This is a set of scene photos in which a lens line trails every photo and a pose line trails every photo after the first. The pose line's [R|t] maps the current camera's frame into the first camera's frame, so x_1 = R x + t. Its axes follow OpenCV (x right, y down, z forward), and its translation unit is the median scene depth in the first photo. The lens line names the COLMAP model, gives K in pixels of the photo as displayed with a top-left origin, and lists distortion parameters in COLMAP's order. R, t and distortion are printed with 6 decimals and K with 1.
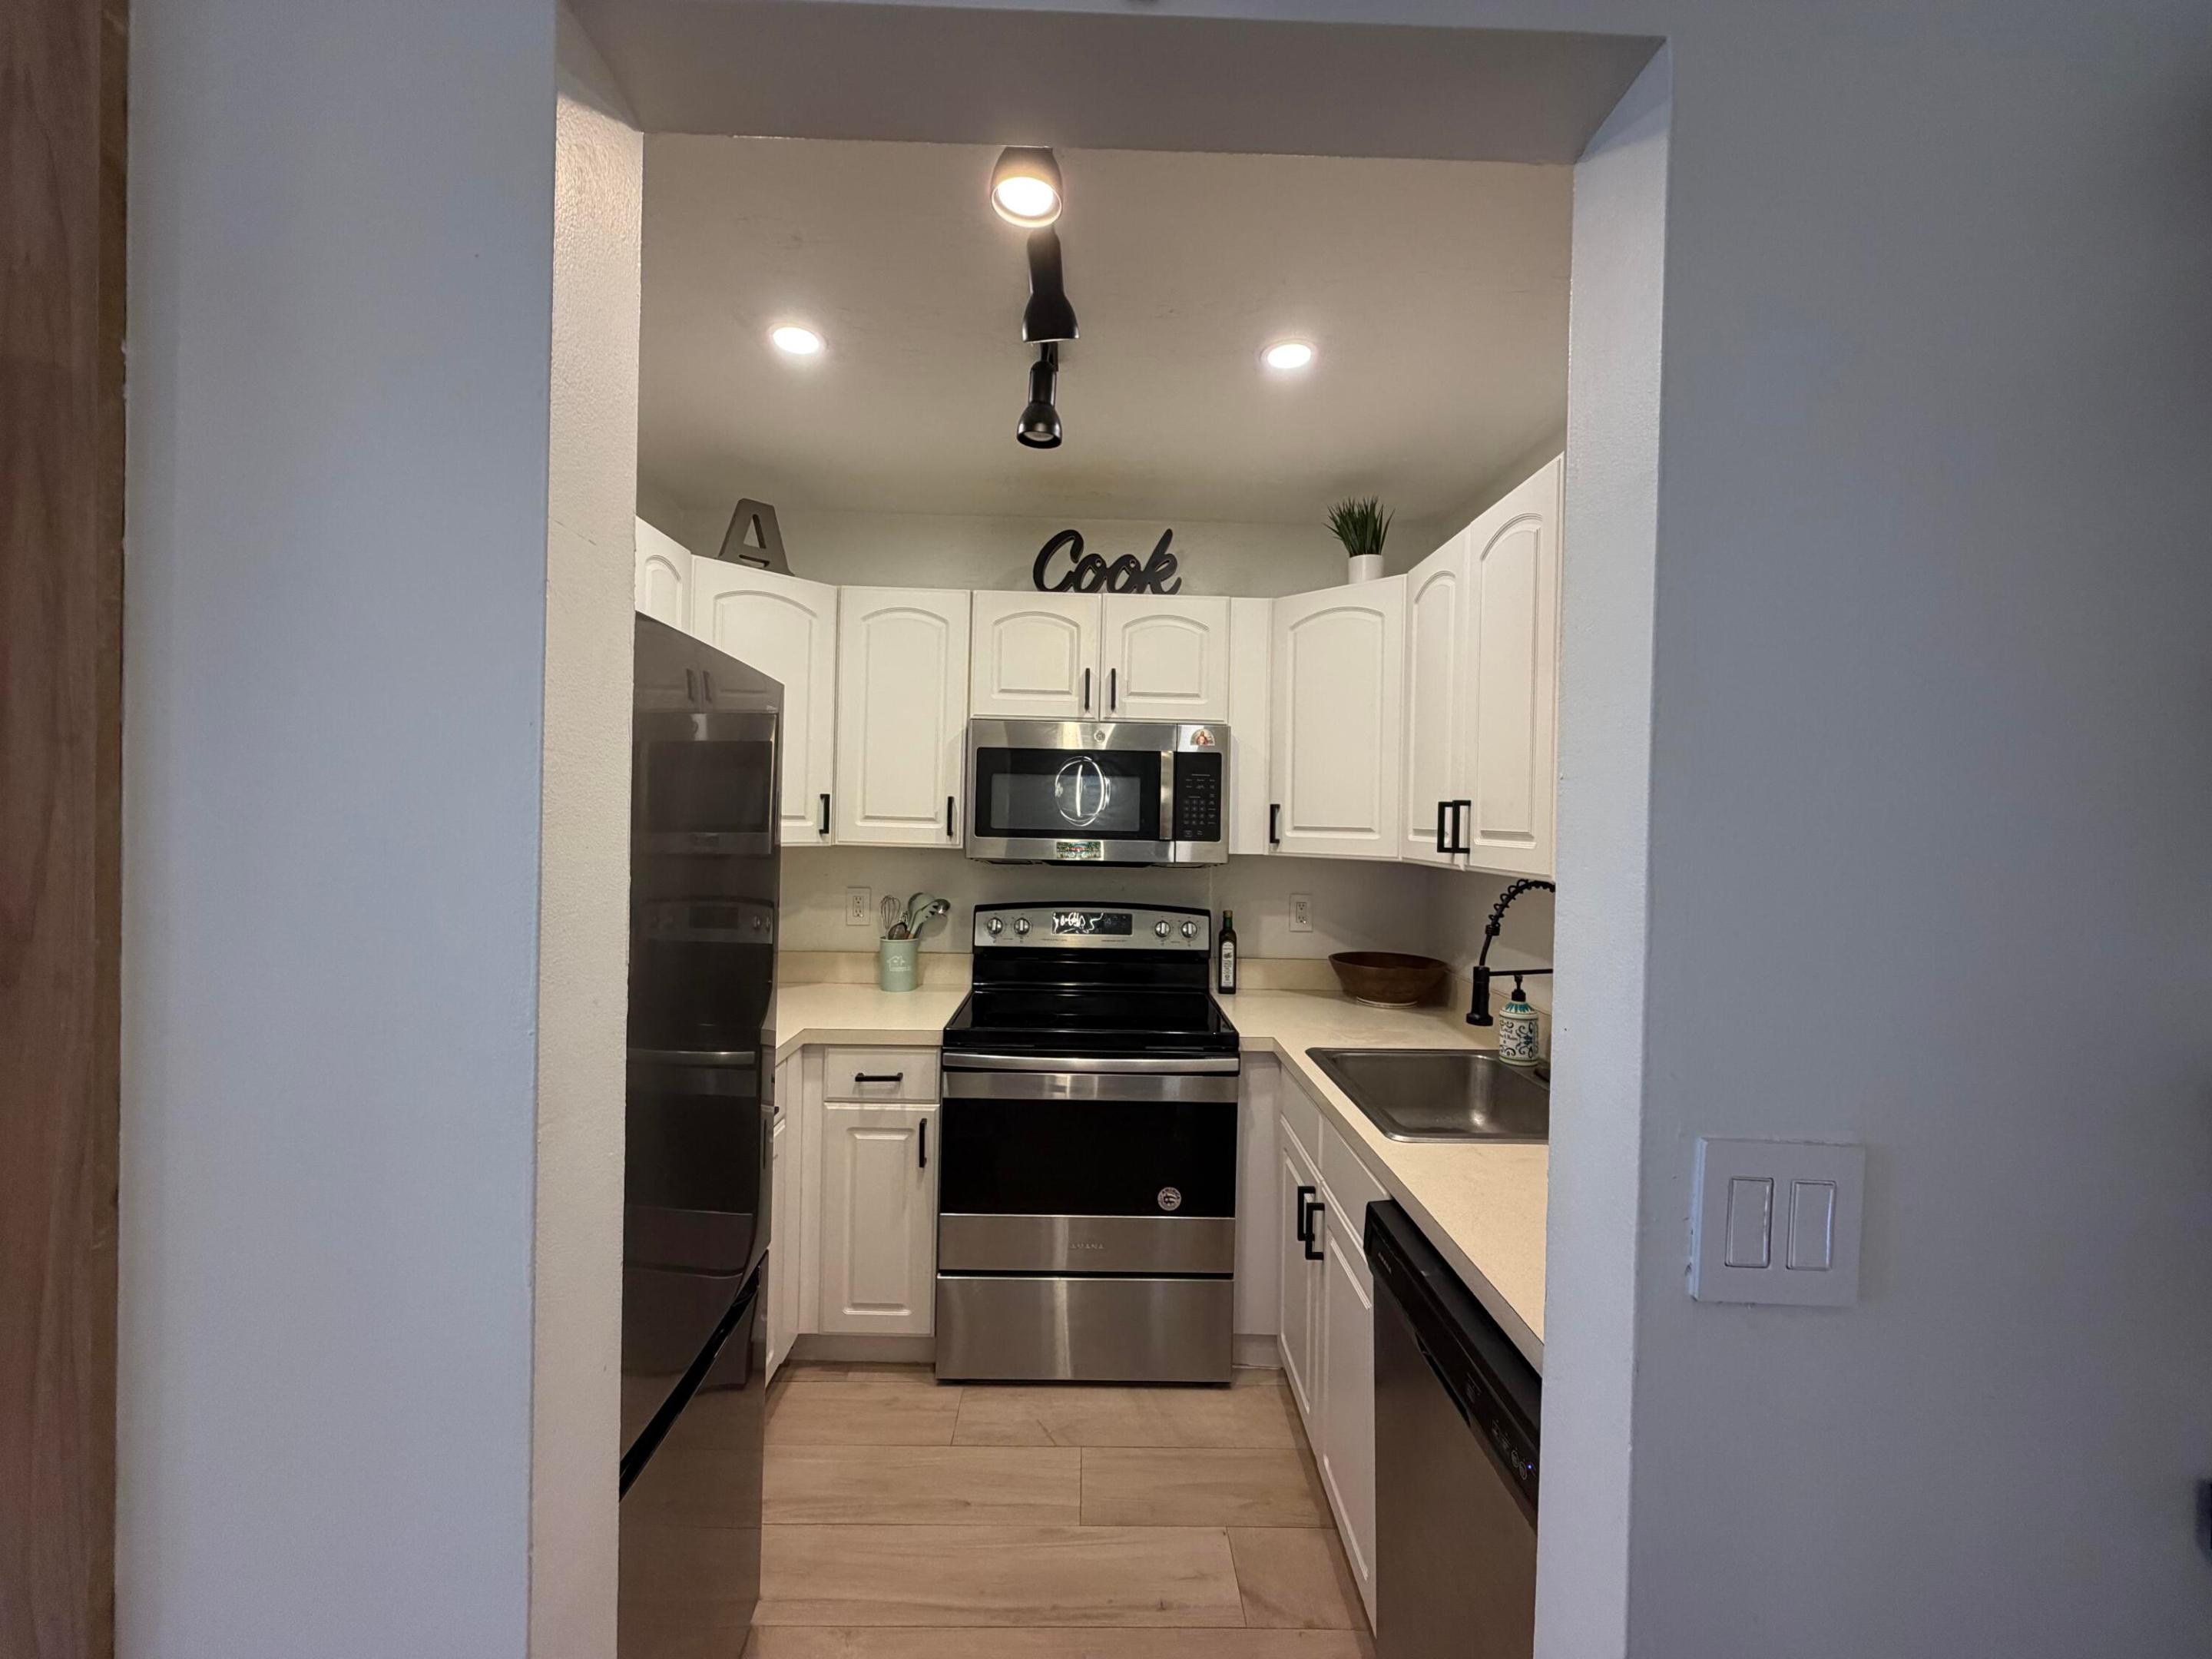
lens RADIAL K [[876.4, 0, 1099.8], [0, 876.4, 829.5], [0, 0, 1]] dist [-0.000460, -0.000045]
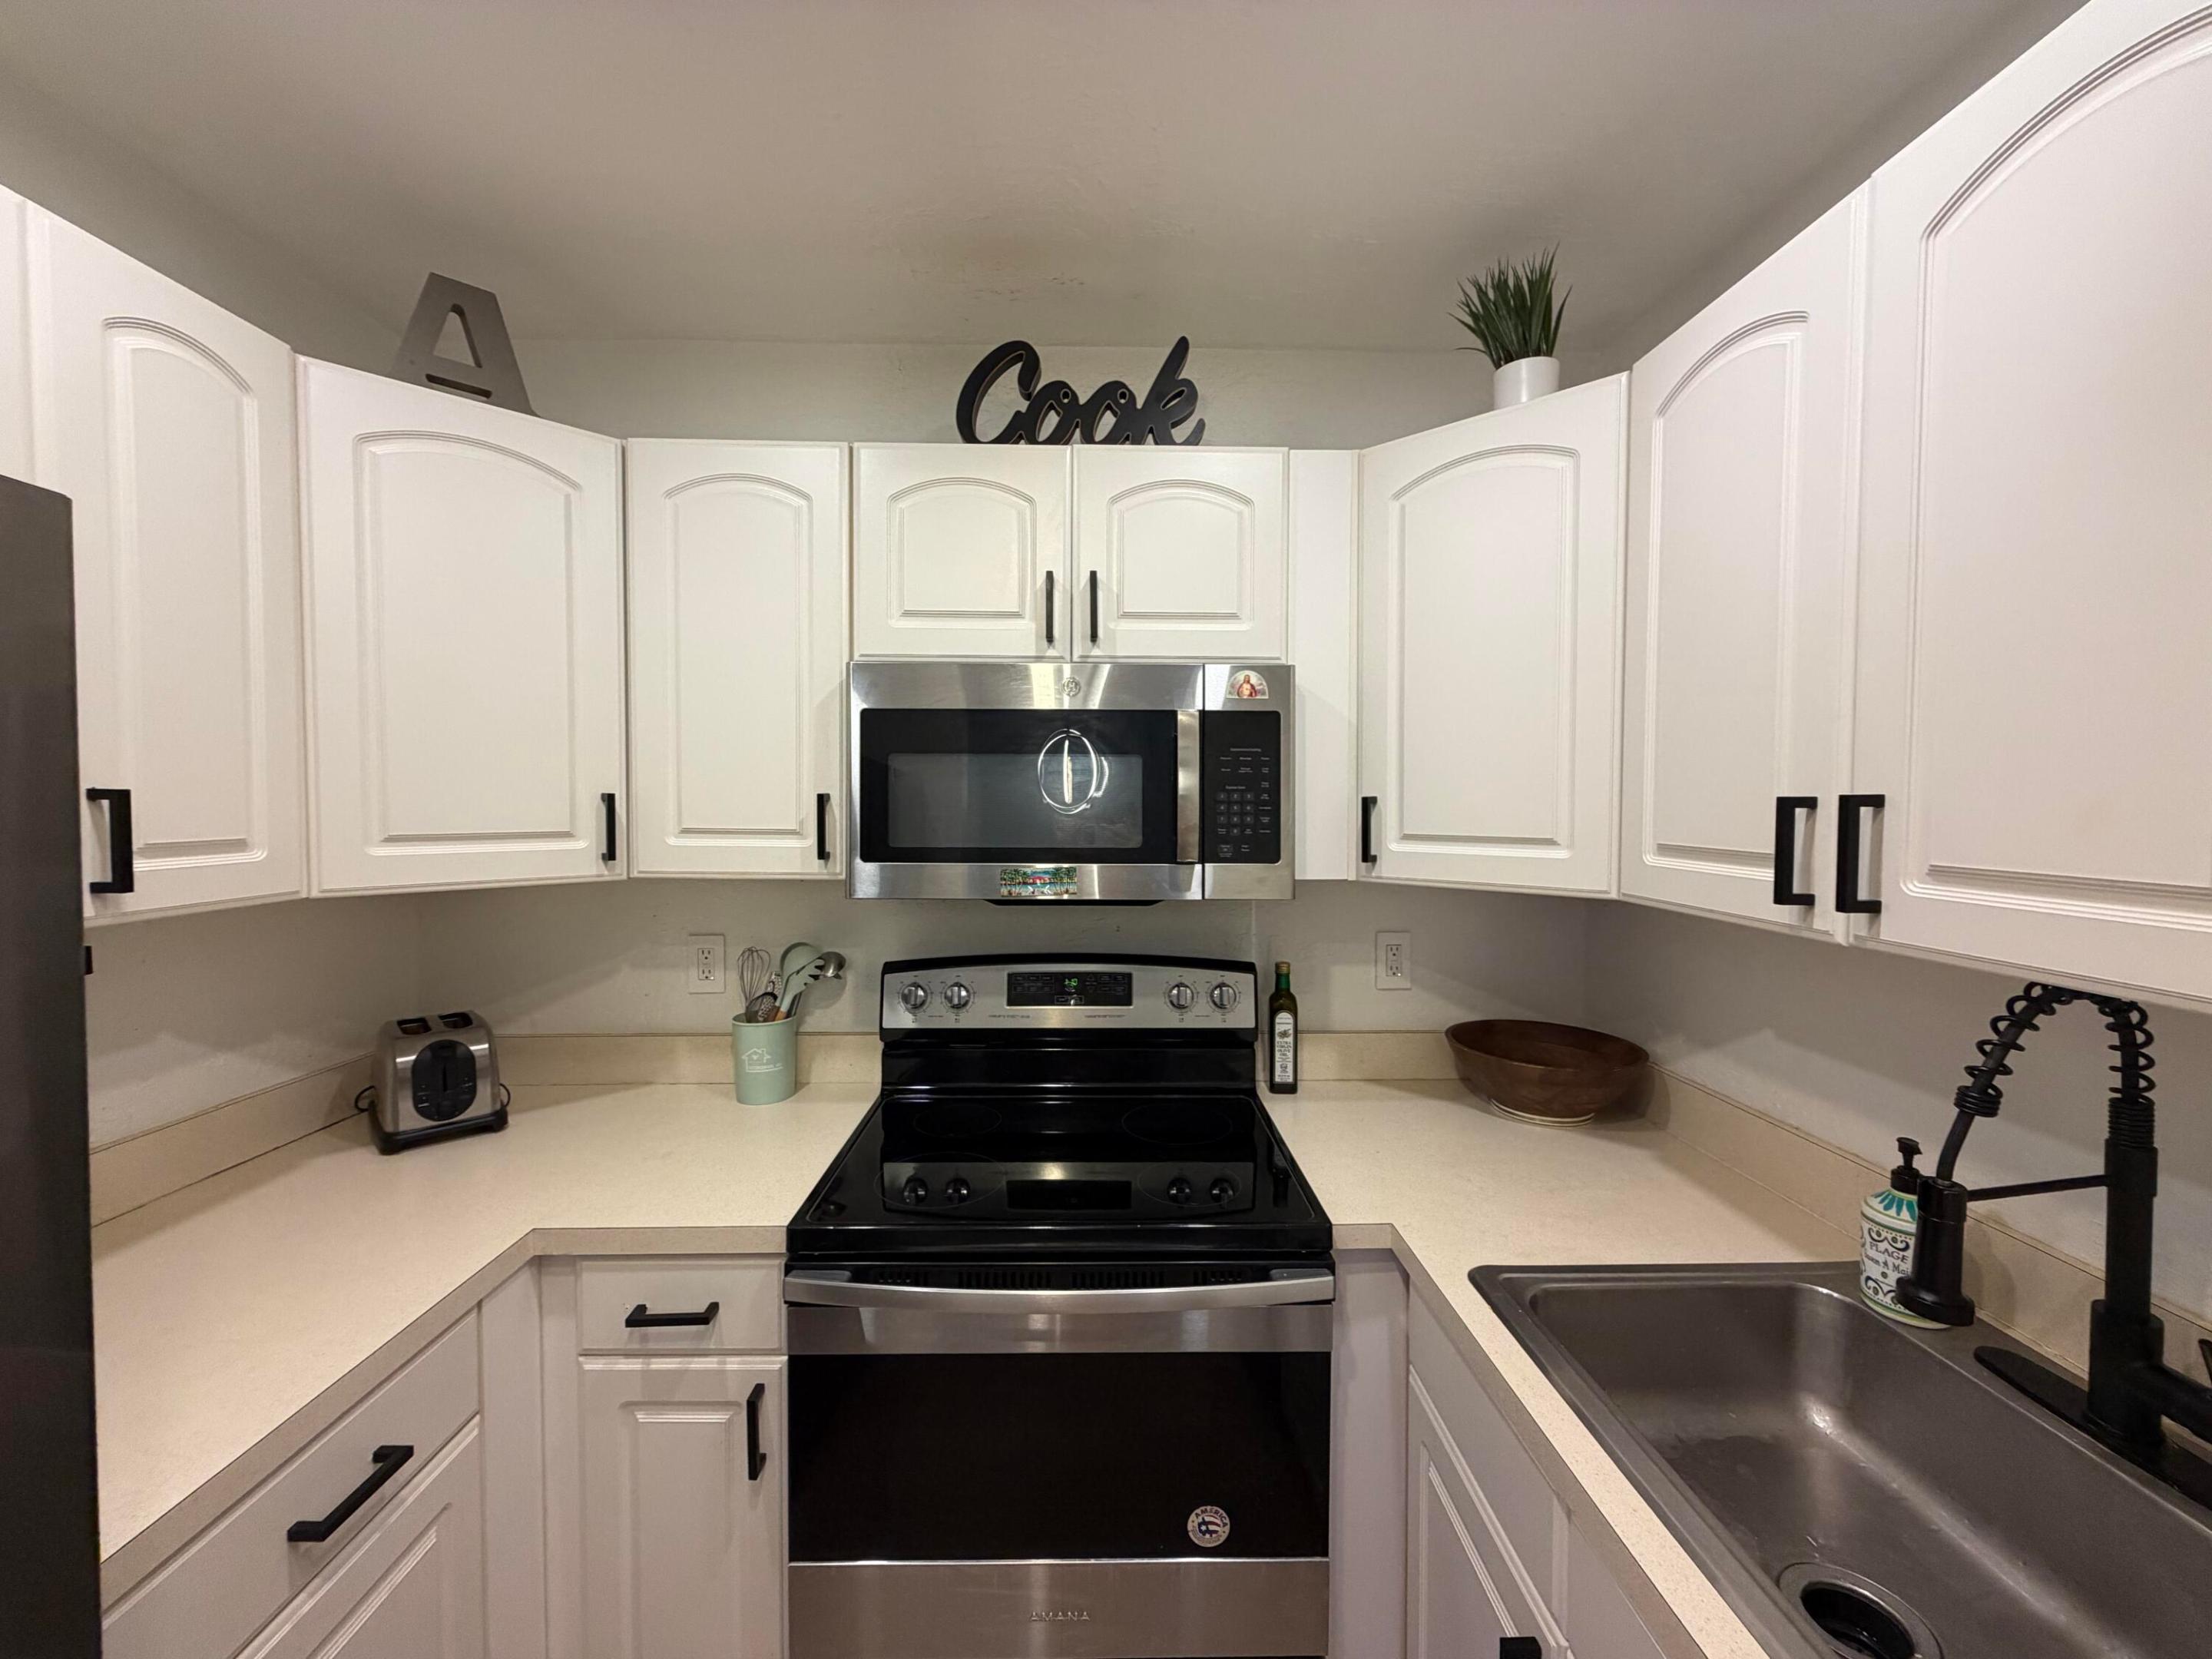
lens RADIAL K [[876.4, 0, 1099.8], [0, 876.4, 829.5], [0, 0, 1]] dist [-0.000460, -0.000045]
pose [[0.999844, -0.017643, -0.000718, 0.017076], [0.017656, 0.999529, 0.025119, -0.024776], [0.000275, -0.025127, 0.999684, 0.403591]]
